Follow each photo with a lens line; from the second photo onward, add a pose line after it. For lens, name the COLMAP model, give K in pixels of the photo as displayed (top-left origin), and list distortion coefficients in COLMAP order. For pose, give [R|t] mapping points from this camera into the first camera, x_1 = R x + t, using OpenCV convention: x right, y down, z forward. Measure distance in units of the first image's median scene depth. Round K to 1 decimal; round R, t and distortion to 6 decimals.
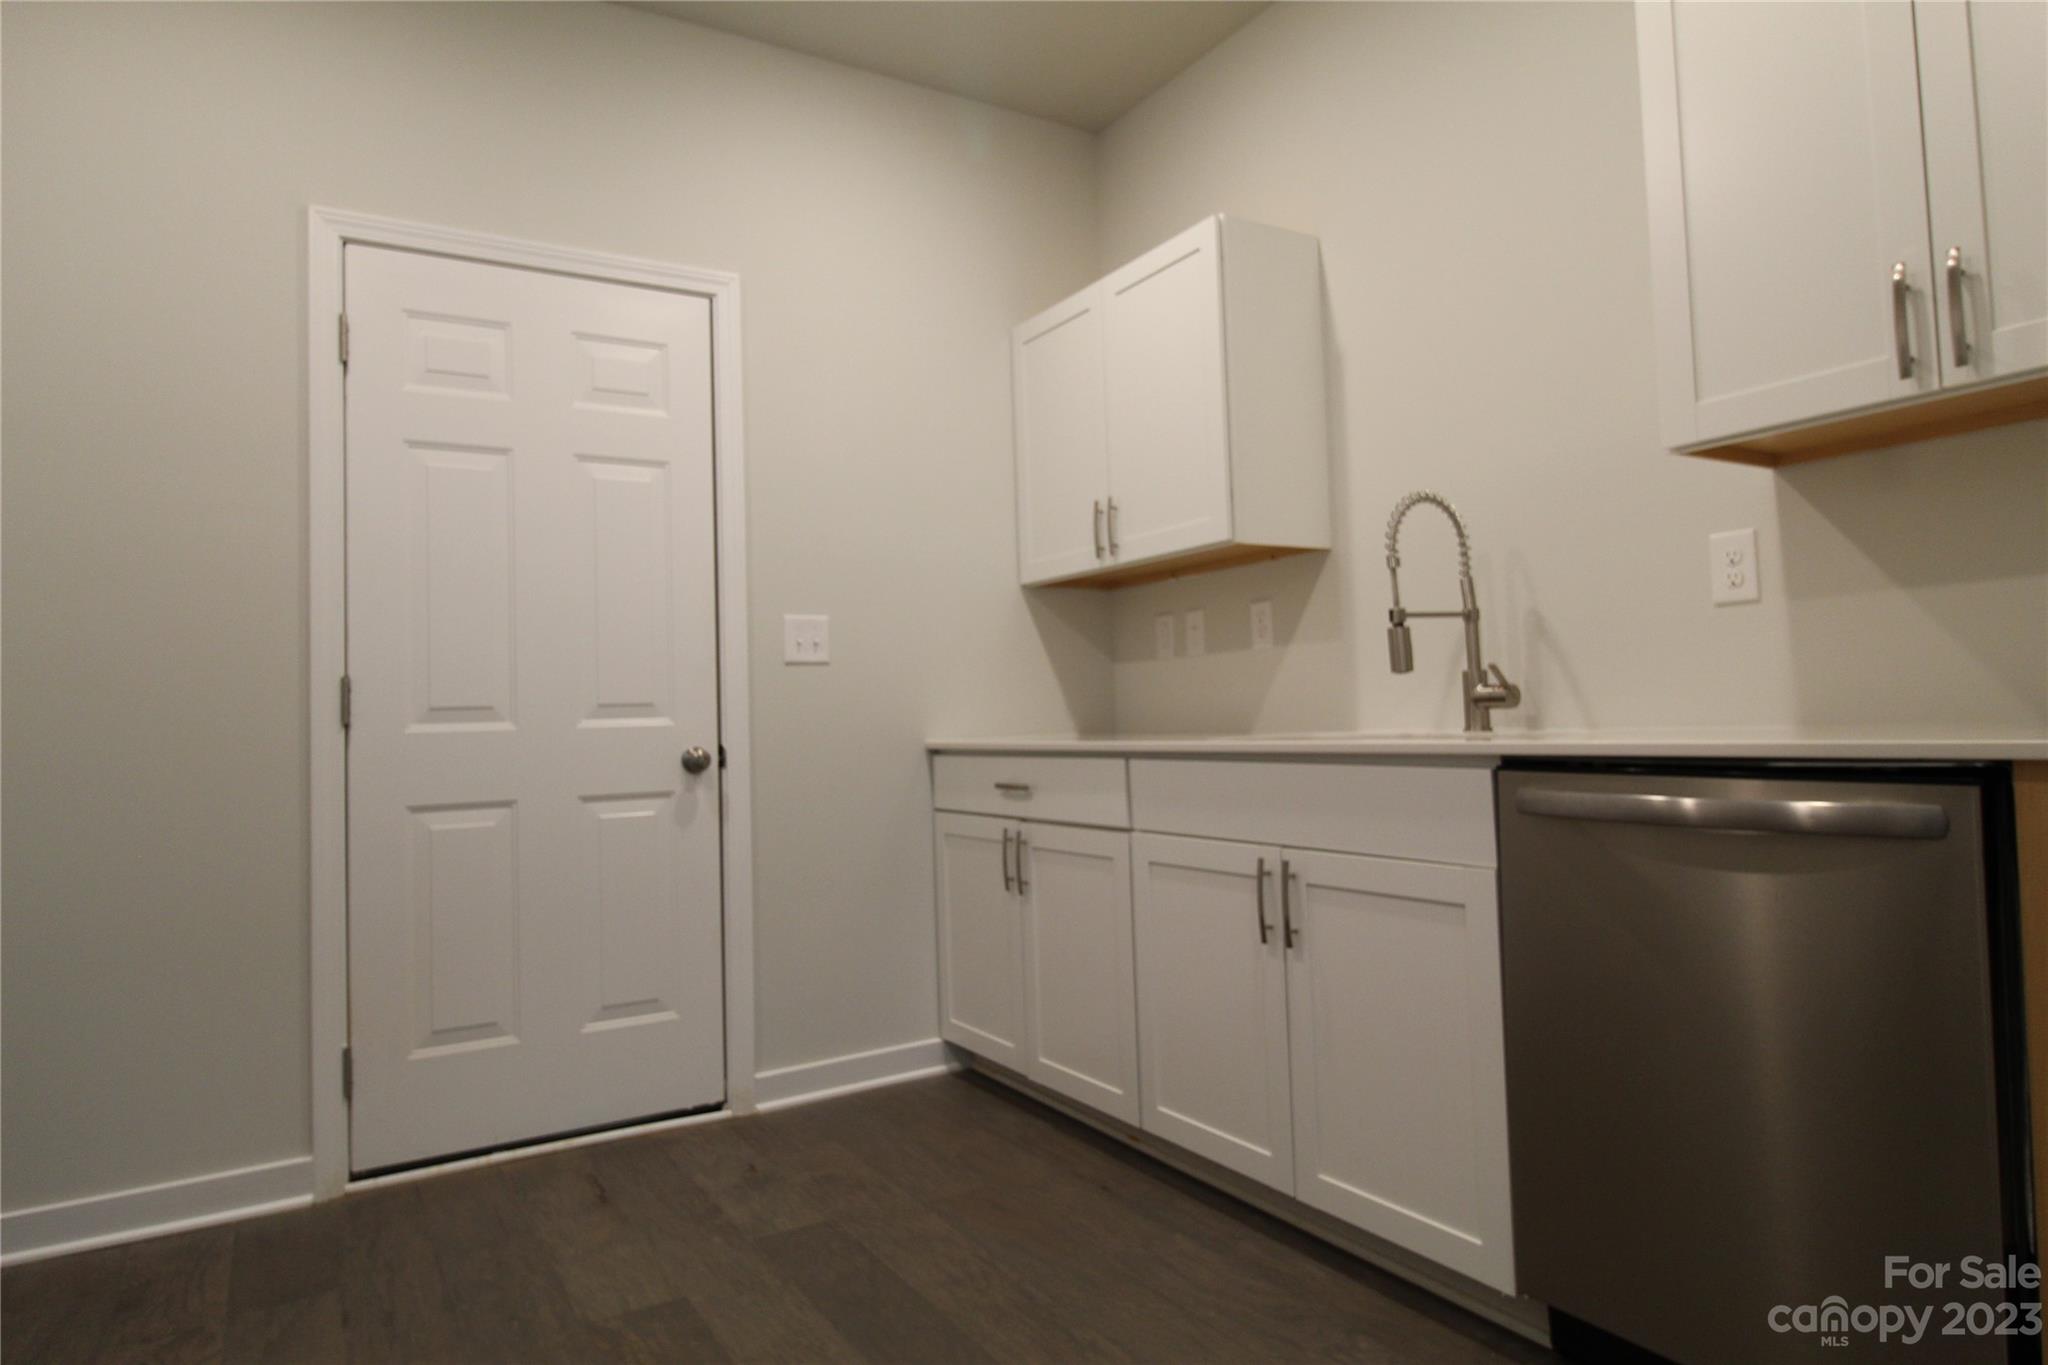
lens RADIAL K [[1170.4, 0, 1024.0], [0, 1170.4, 682.5], [0, 0, 1]] dist [-0.043735, -0.000109]
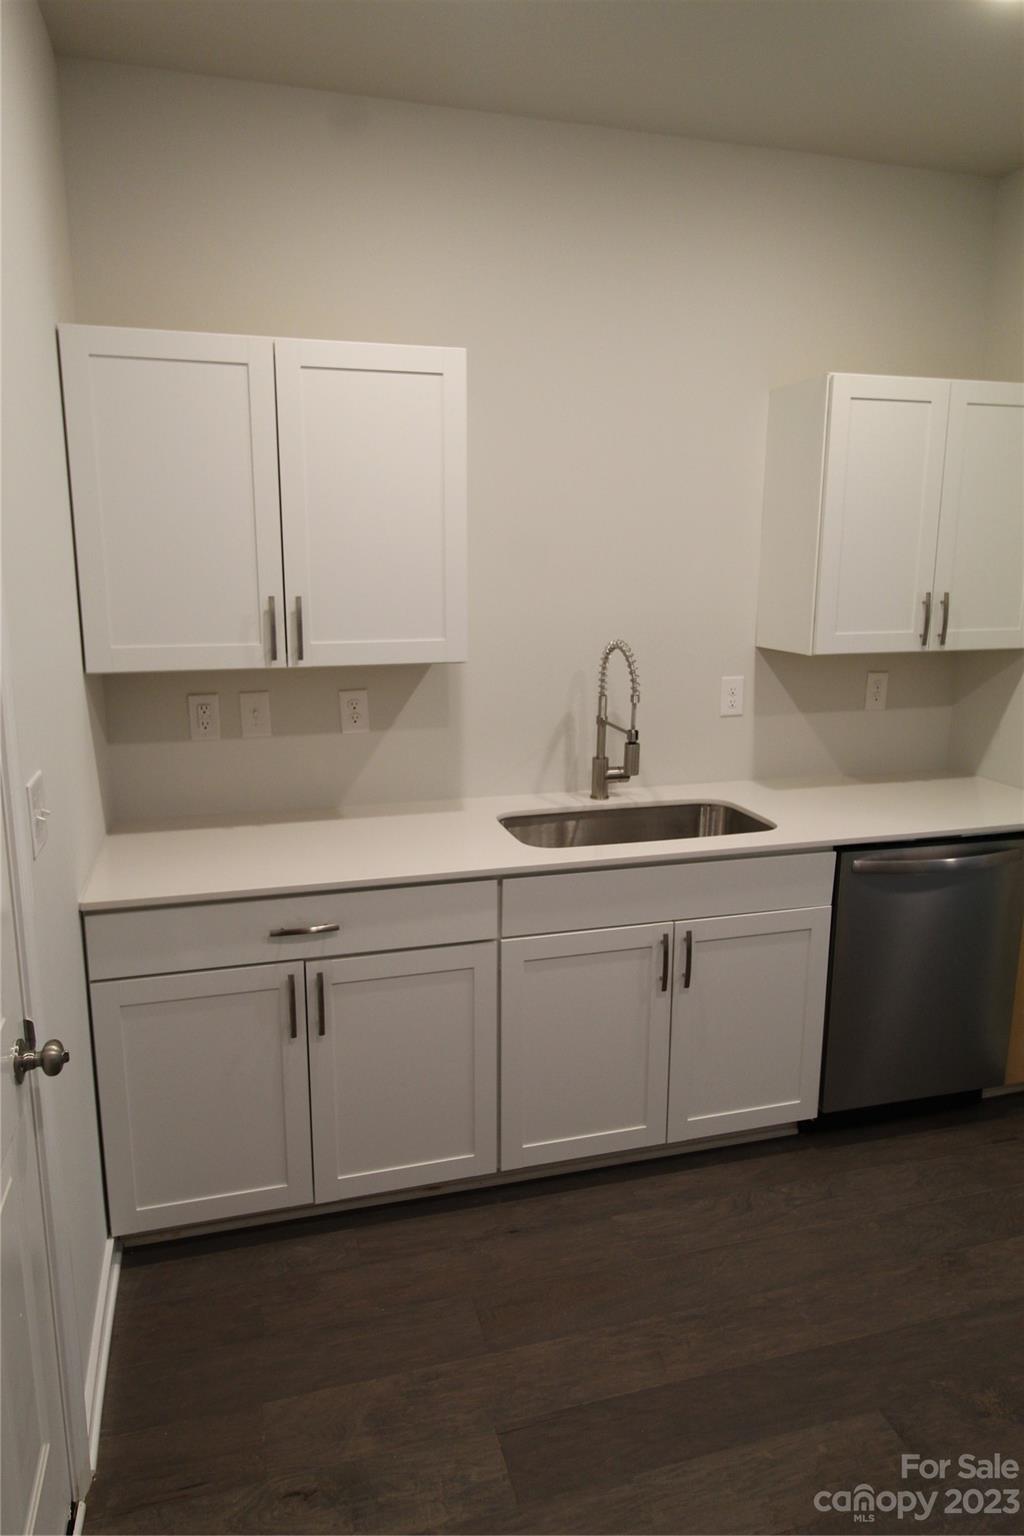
lens RADIAL K [[938.7, 0, 512.0], [0, 938.7, 768.0], [0, 0, 1]] dist [0.000439, -0.036548]
pose [[0.284172, -0.169637, 0.943647, -0.774736], [-0.038399, 0.981420, 0.187991, -0.219358], [-0.958004, -0.089657, 0.272378, 0.792955]]
